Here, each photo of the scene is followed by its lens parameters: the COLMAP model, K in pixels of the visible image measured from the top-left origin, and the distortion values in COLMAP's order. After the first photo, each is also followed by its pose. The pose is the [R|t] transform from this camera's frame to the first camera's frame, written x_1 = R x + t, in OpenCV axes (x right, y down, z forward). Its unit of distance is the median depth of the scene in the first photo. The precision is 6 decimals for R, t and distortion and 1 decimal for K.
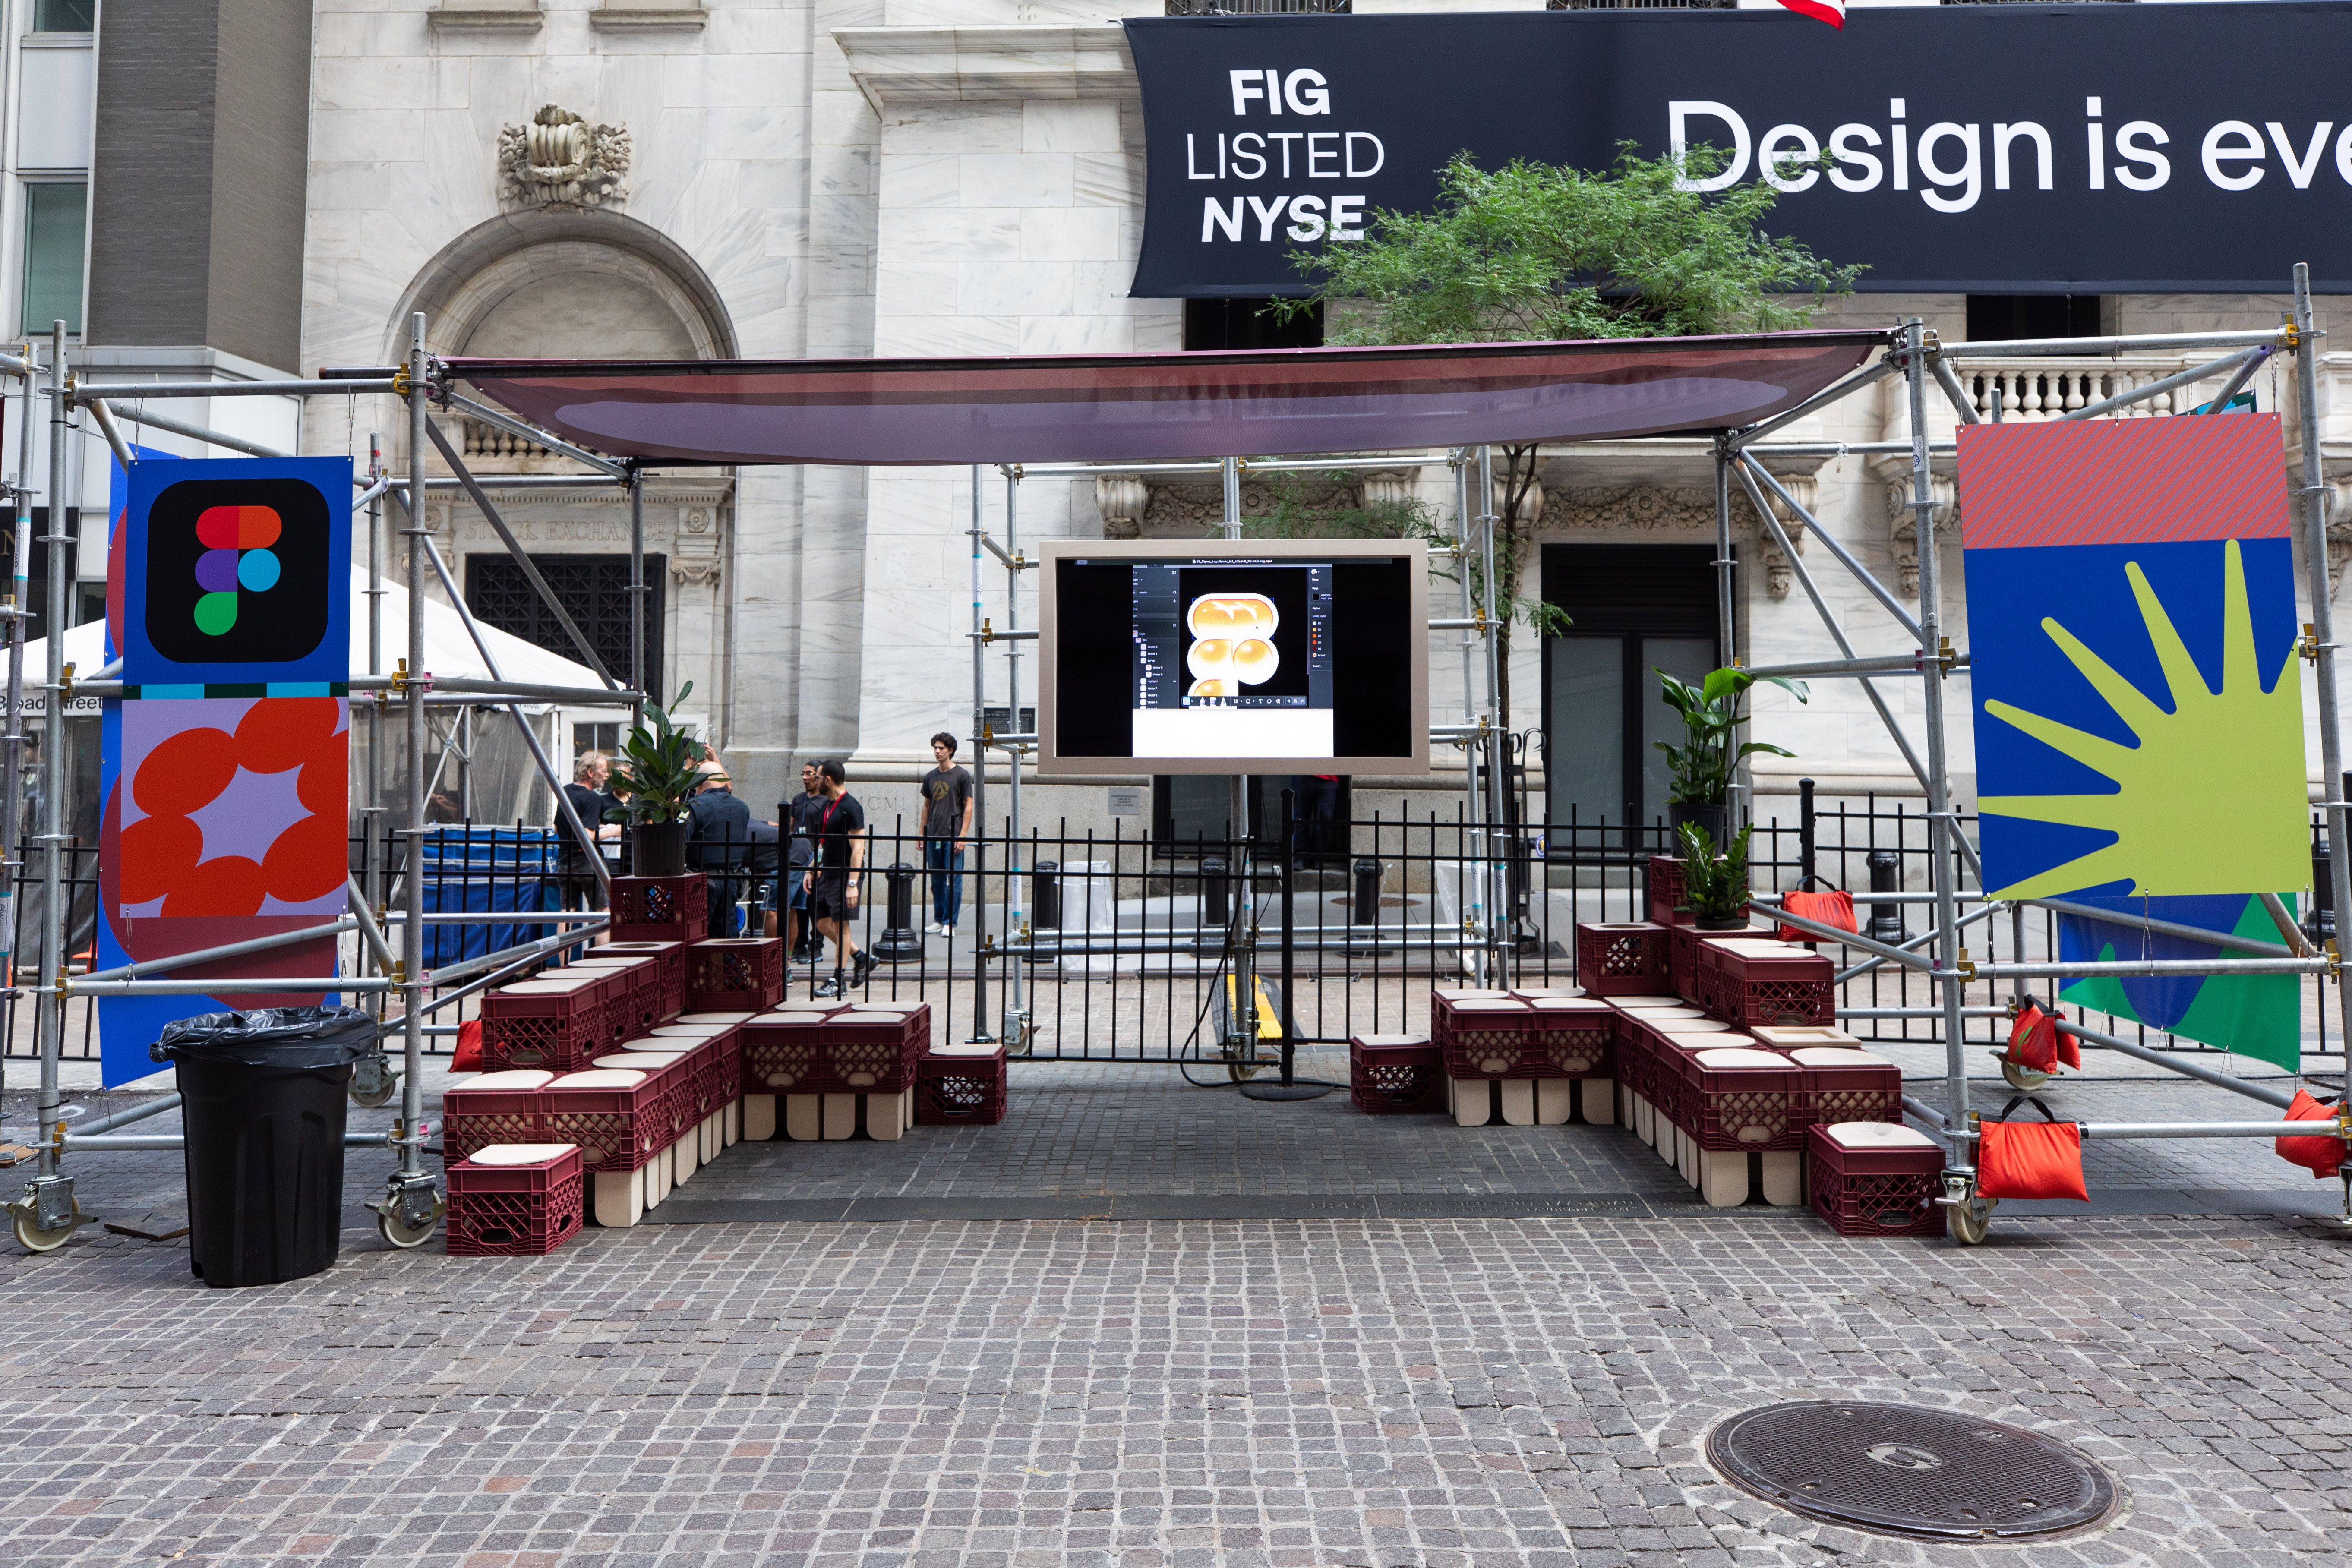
lens RADIAL K [[1793.2, 0, 1174.0], [0, 1793.2, 662.8], [0, 0, 1]] dist [0.011116, 0.003346]
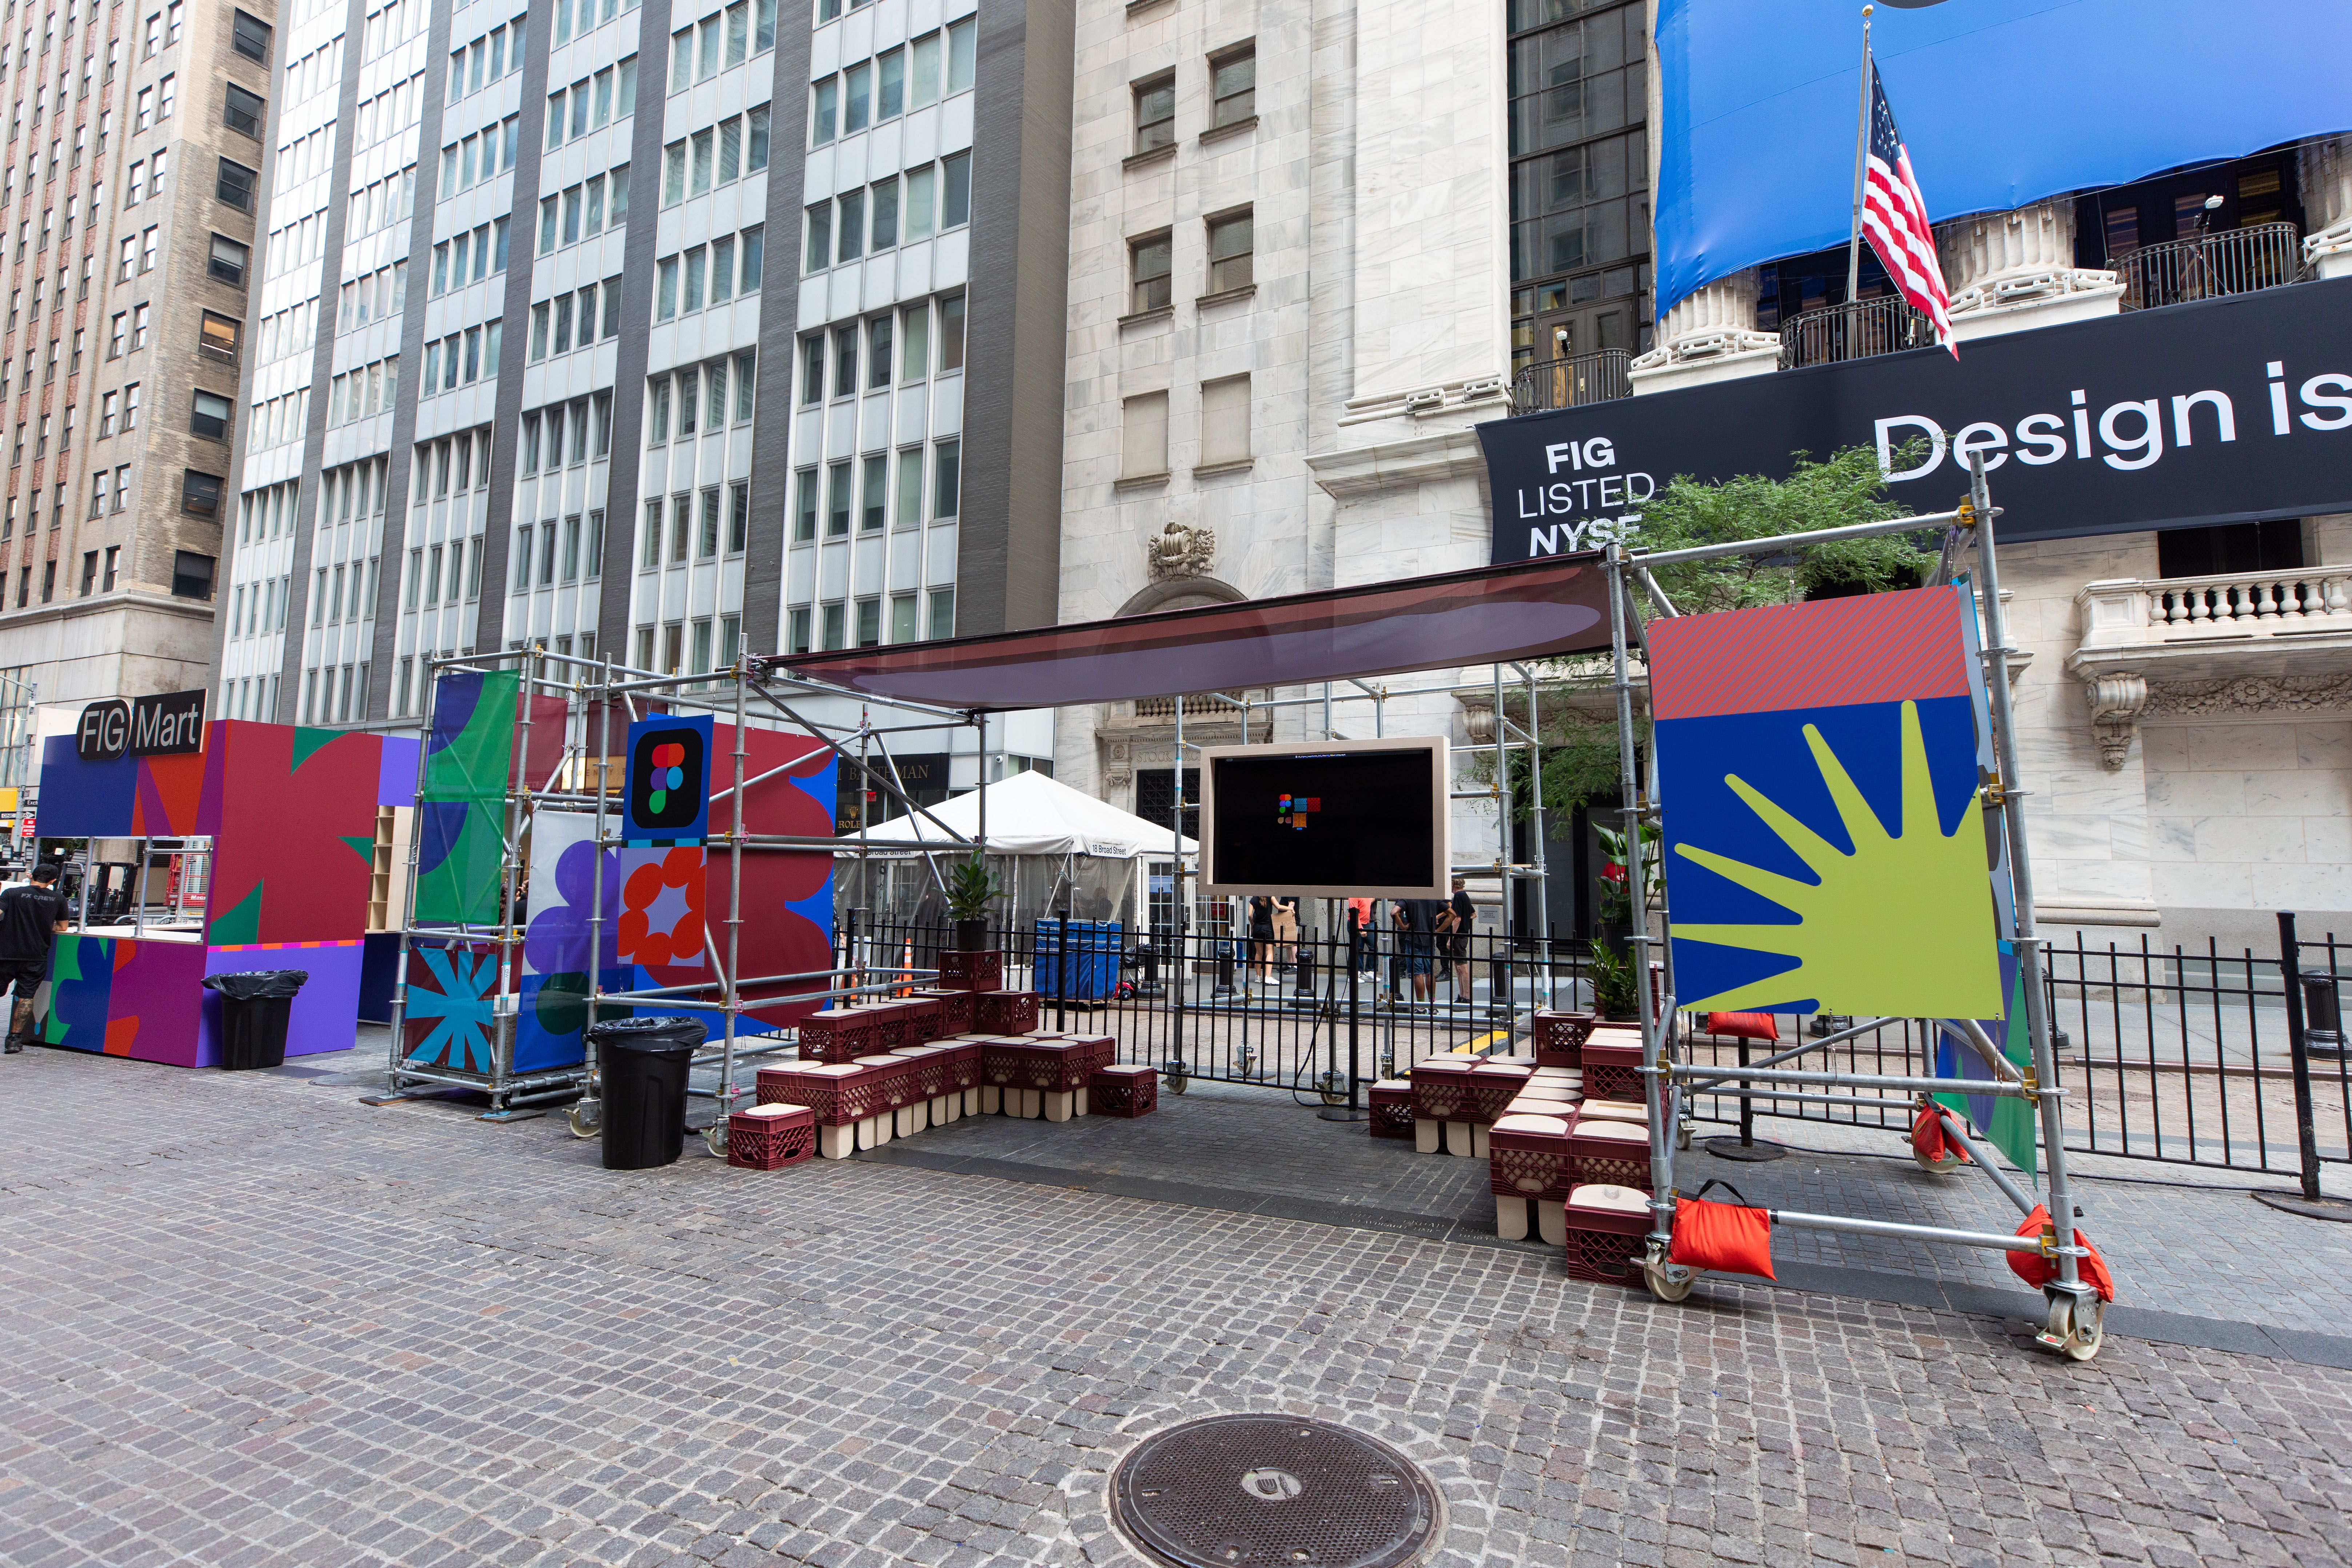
lens RADIAL K [[1052.3, 0, 1176.0], [0, 1052.3, 784.0], [0, 0, 1]] dist [0.006595, -0.000467]
pose [[0.921655, -0.025812, -0.387152, 0.388379], [0.009211, 0.998959, -0.044673, 0.008324], [0.387902, 0.037607, 0.920933, 0.200052]]
